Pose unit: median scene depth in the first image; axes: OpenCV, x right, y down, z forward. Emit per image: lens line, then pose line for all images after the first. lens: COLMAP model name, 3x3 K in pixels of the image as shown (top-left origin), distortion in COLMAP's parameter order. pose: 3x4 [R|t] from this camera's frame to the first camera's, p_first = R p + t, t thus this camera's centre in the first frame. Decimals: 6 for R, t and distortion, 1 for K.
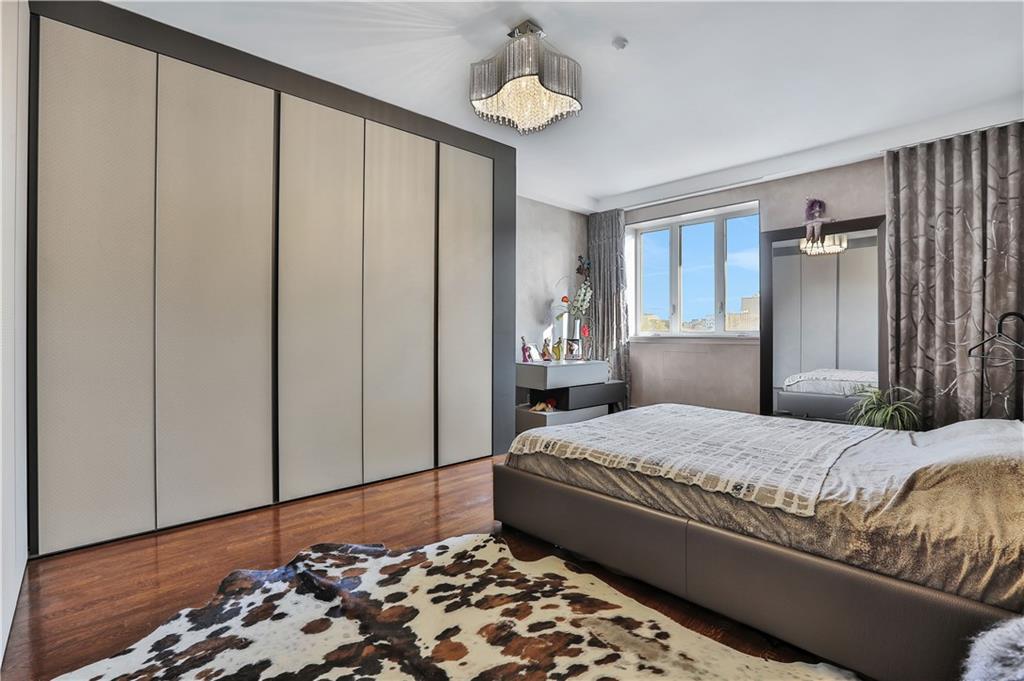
lens RADIAL K [[480.8, 0, 512.4], [0, 480.8, 331.6], [0, 0, 1]] dist [-0.052676, 0.028256]
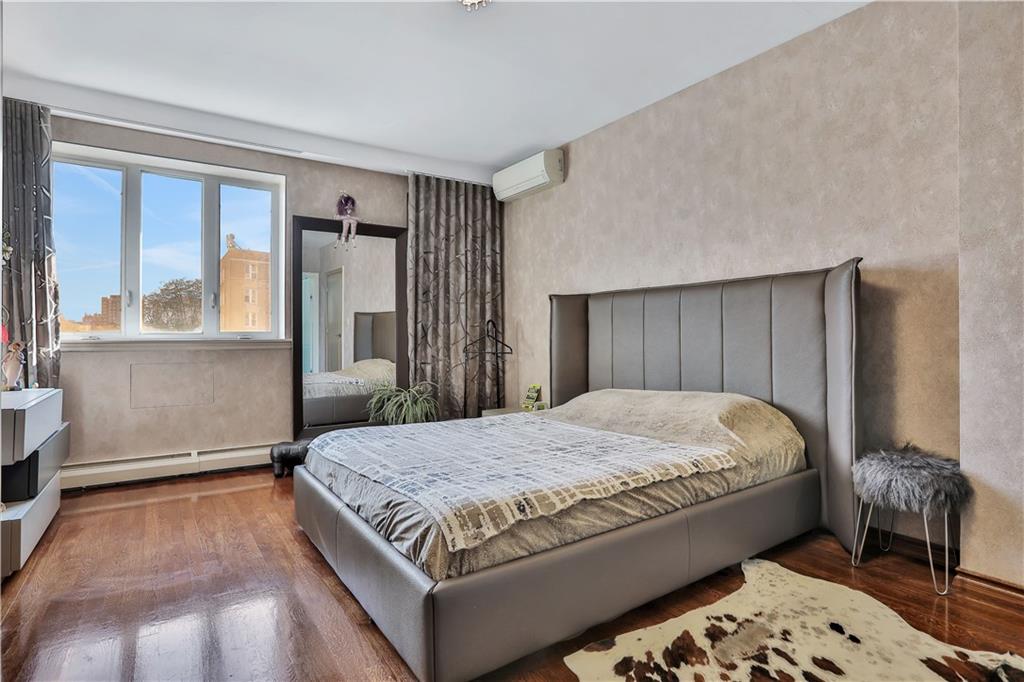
lens RADIAL K [[517.8, 0, 512.0], [0, 517.8, 341.0], [0, 0, 1]] dist [-0.023446, 0.001169]
pose [[0.154863, -0.014103, 0.987835, -0.614763], [-0.000047, 0.999898, 0.014283, 0.001992], [-0.987936, -0.002259, 0.154847, 0.903218]]
